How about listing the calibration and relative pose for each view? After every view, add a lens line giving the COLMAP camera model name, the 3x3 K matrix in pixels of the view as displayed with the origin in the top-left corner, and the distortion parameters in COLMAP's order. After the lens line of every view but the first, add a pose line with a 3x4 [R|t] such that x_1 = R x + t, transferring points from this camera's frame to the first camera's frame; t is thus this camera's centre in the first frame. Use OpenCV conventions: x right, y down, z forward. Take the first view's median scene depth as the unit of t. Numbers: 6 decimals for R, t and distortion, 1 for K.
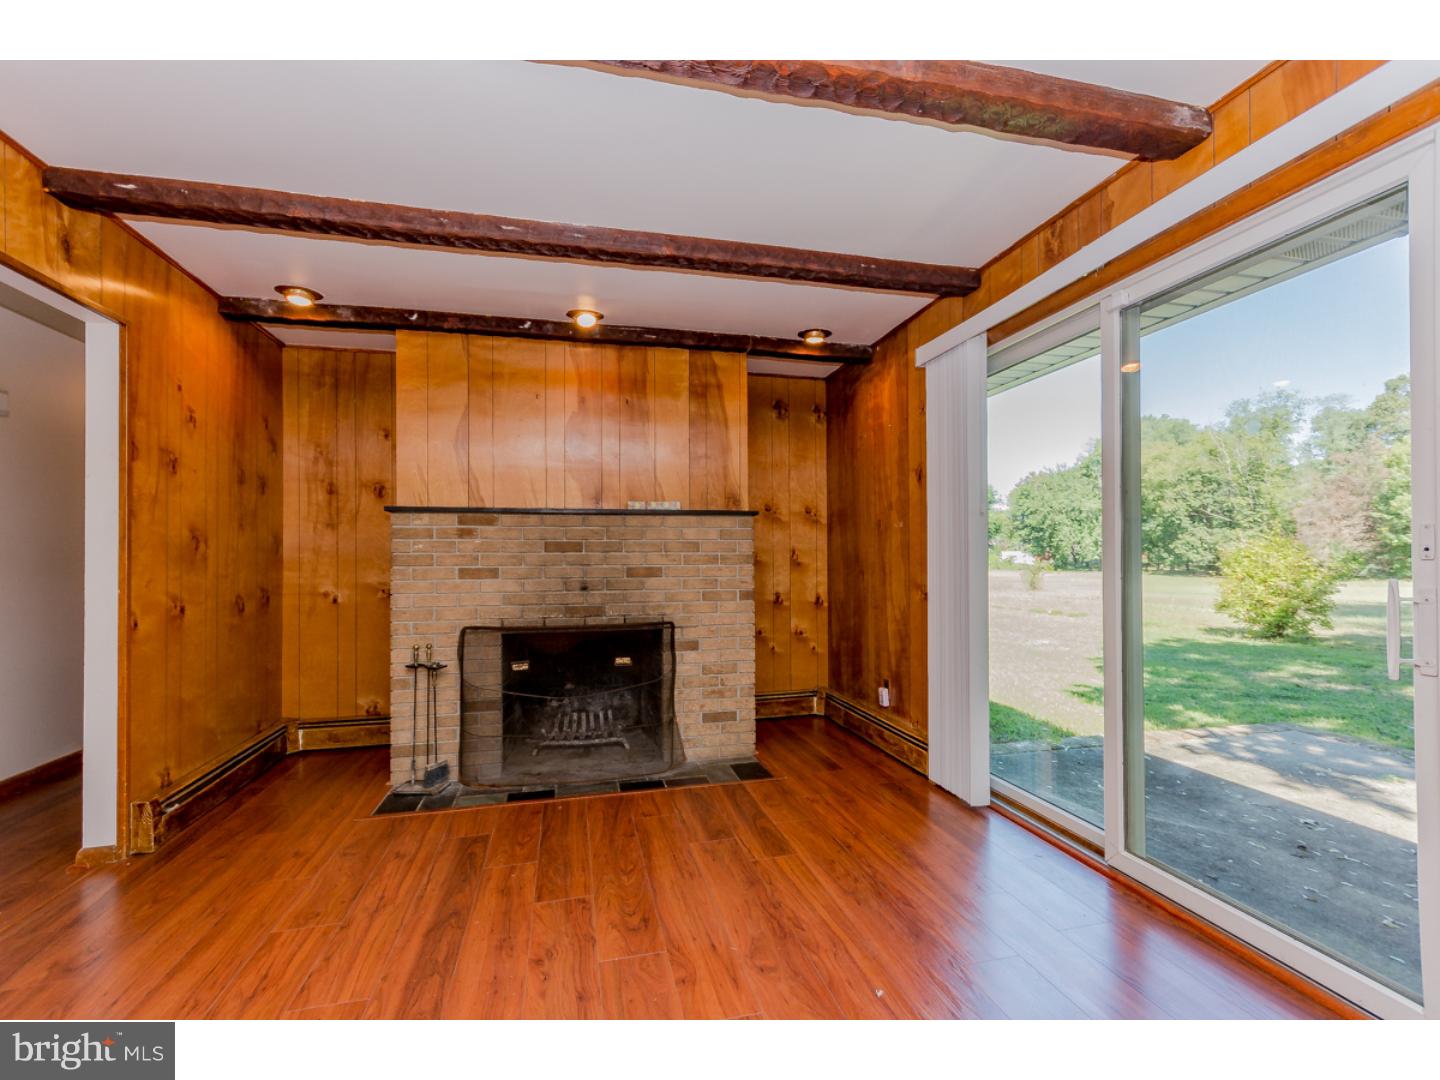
lens RADIAL K [[631.1, 0, 718.7], [0, 631.1, 547.4], [0, 0, 1]] dist [0.001903, 0.000375]
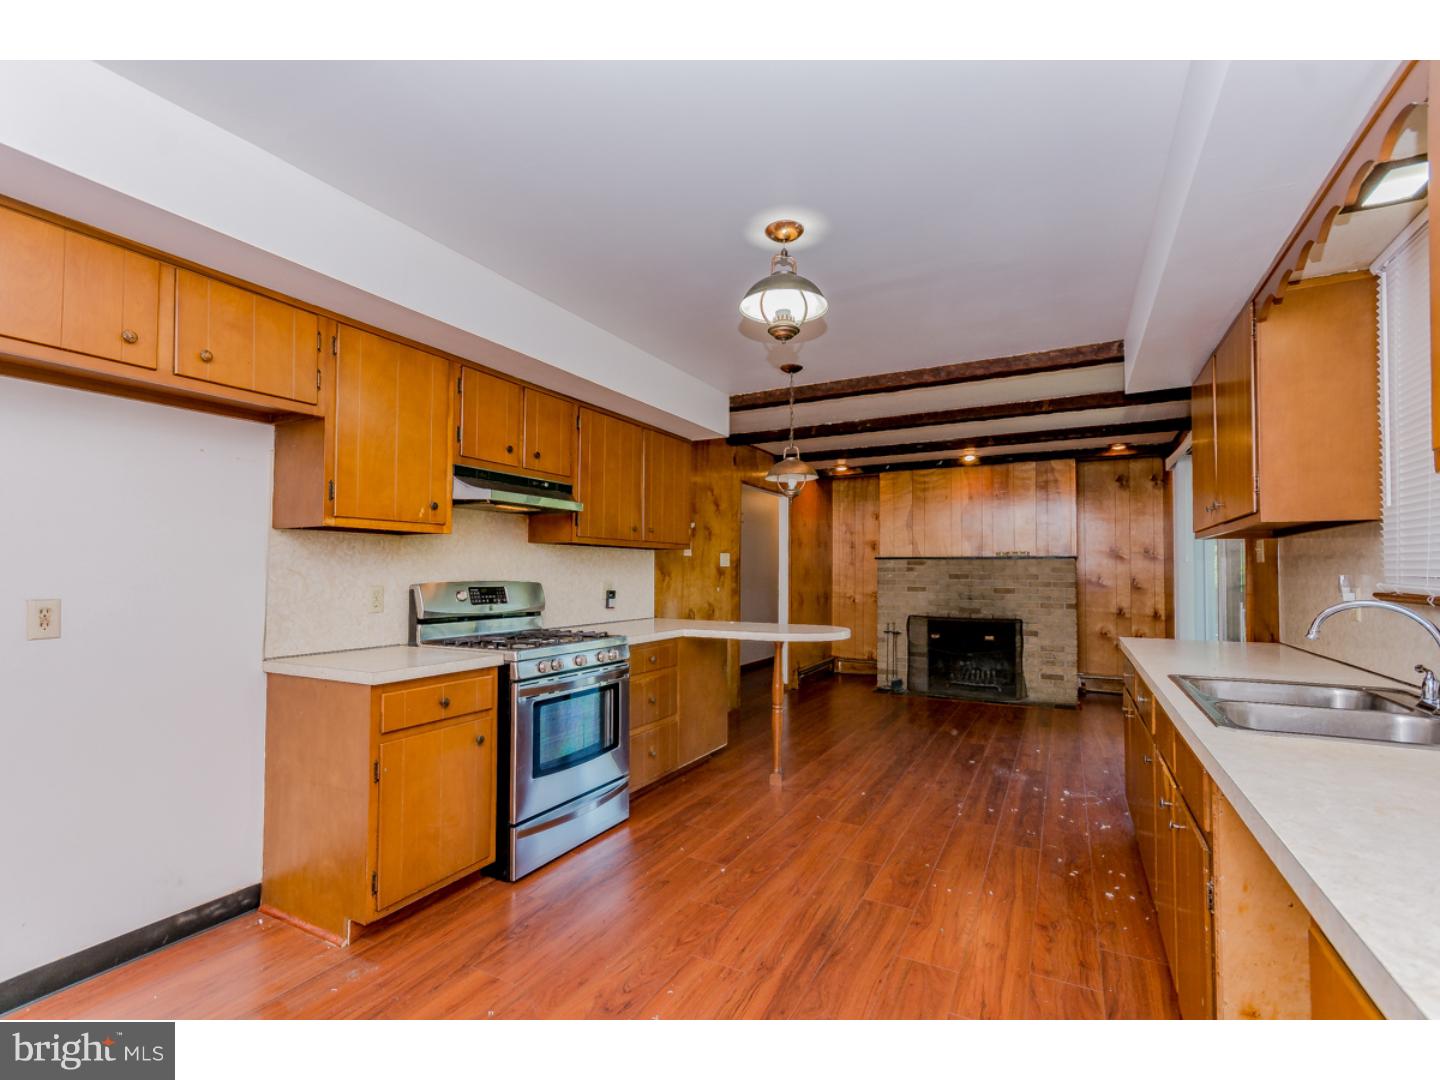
lens RADIAL K [[643.2, 0, 739.5], [0, 643.2, 568.0], [0, 0, 1]] dist [0.001159, 0.000176]
pose [[0.759694, 0.004581, -0.650264, 0.489231], [0.002321, 0.999950, 0.009756, -0.044725], [0.650276, -0.008921, 0.759646, -0.866241]]
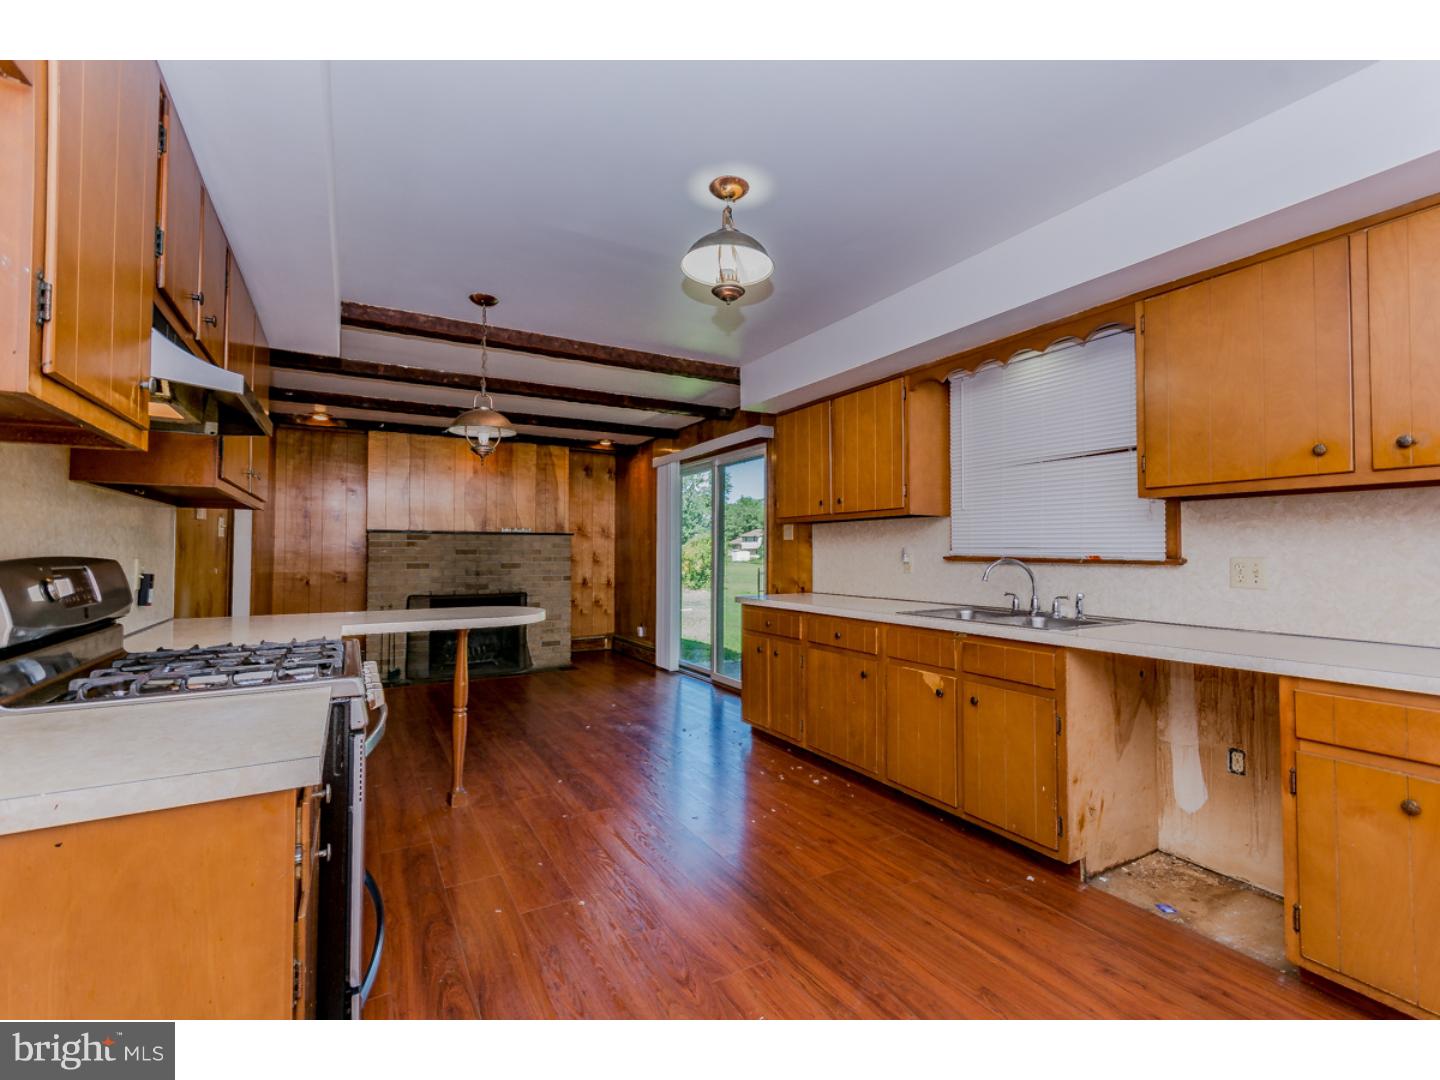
lens RADIAL K [[631.1, 0, 718.7], [0, 631.1, 547.4], [0, 0, 1]] dist [0.001903, 0.000375]
pose [[0.958483, 0.010532, 0.284955, -0.058711], [-0.012646, 0.999904, 0.005581, -0.031967], [-0.284869, -0.008953, 0.958525, -0.927821]]
